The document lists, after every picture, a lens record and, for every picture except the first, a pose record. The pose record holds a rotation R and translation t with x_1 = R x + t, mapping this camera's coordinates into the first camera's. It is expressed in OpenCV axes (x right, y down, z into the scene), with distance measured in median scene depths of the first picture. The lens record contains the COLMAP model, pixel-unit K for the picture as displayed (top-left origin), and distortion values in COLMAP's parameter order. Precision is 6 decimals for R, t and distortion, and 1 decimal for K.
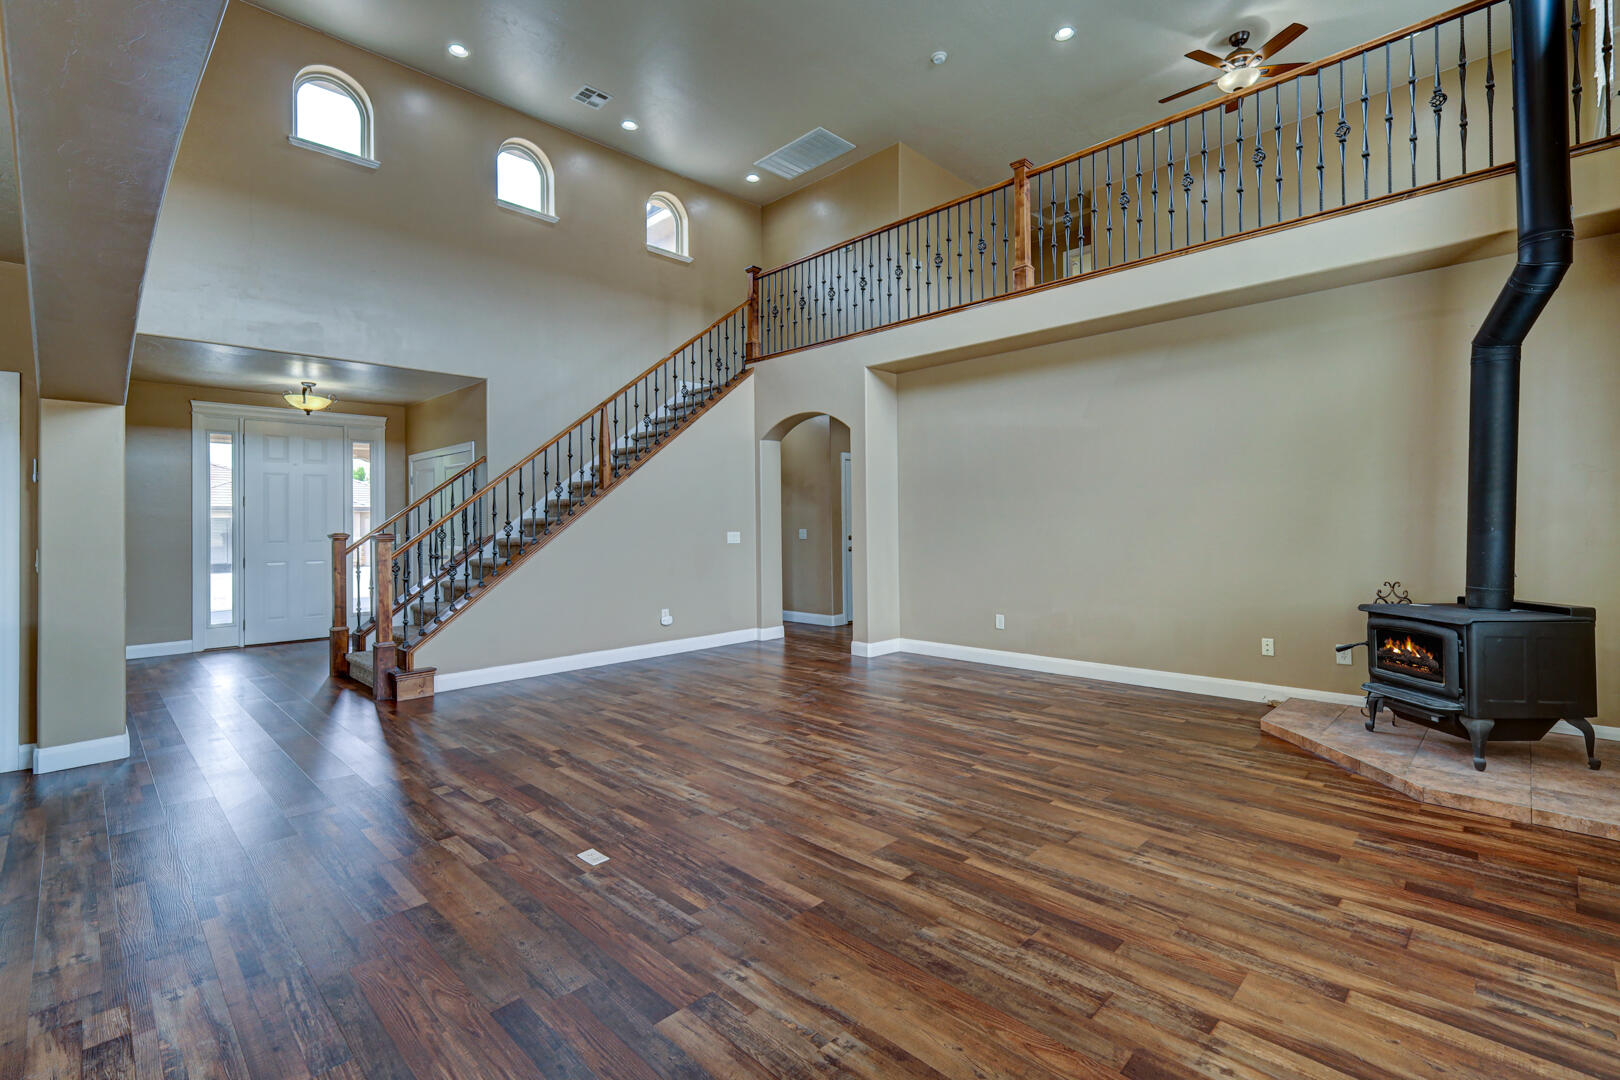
lens RADIAL K [[726.3, 0, 811.3], [0, 726.3, 533.5], [0, 0, 1]] dist [0.003019, 0.000208]
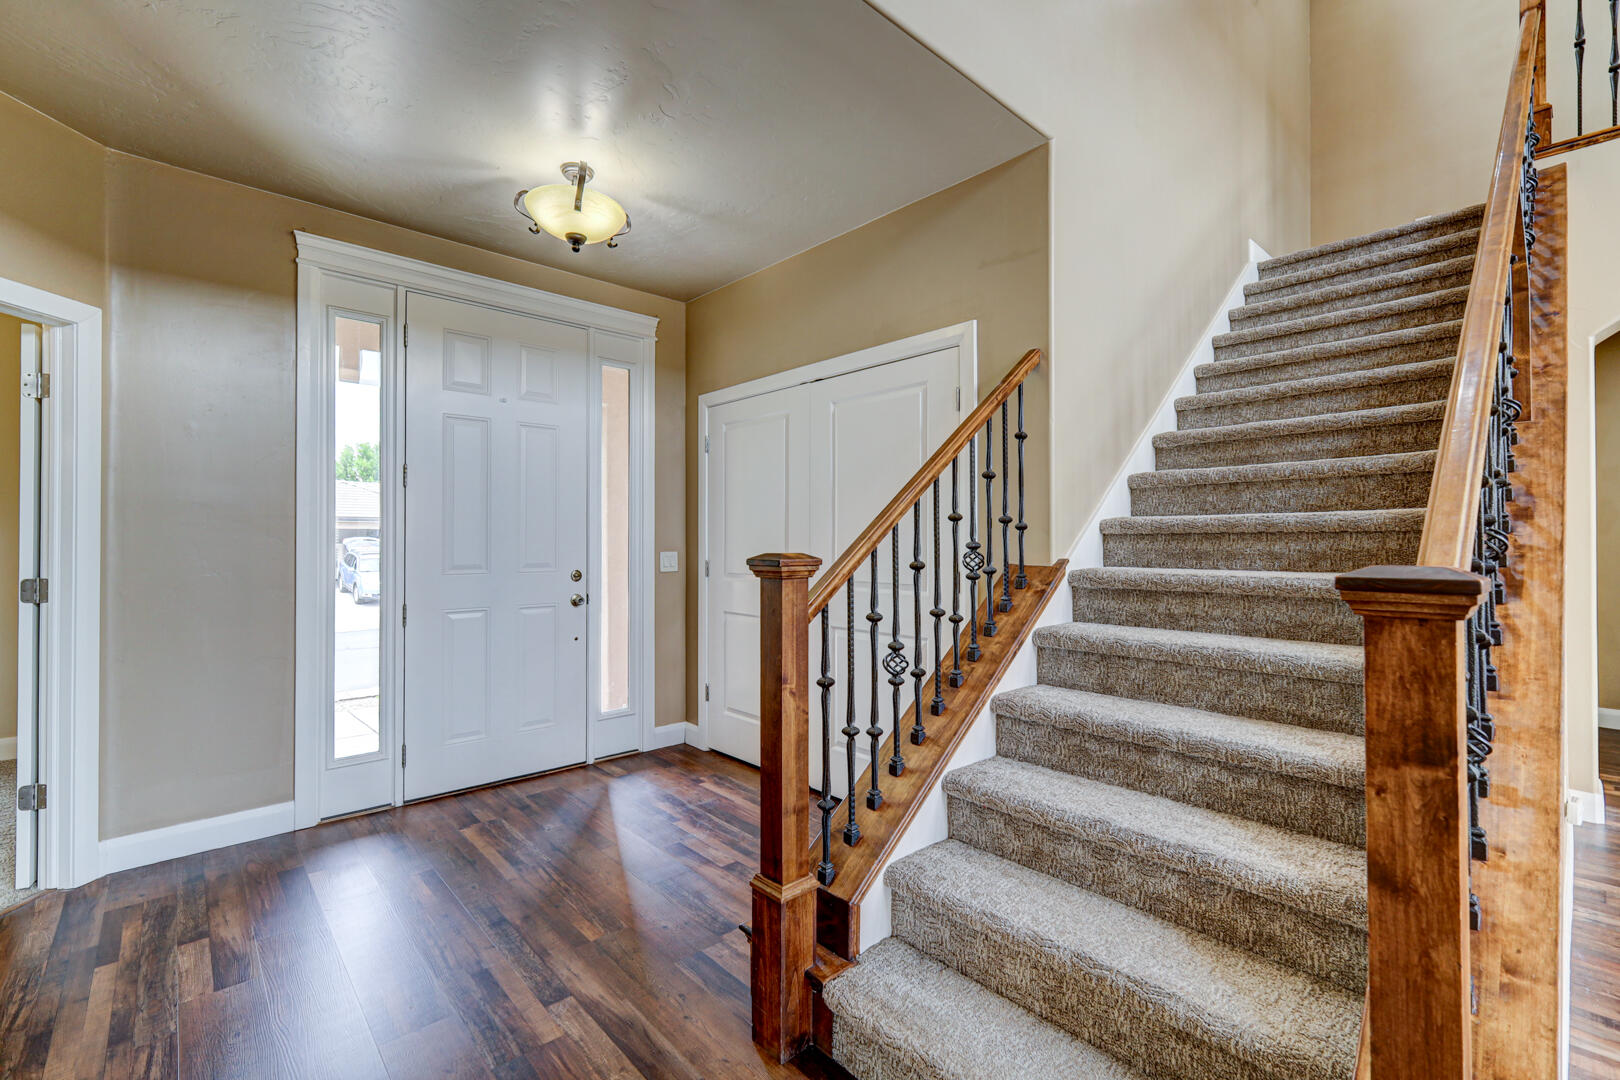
lens RADIAL K [[698.2, 0, 786.5], [0, 698.2, 540.8], [0, 0, 1]] dist [0.001392, 0.000149]
pose [[0.997776, 0.008014, -0.066167, -0.501978], [-0.008724, 0.999907, -0.010451, -0.002628], [0.066077, 0.011005, 0.997754, 0.573161]]
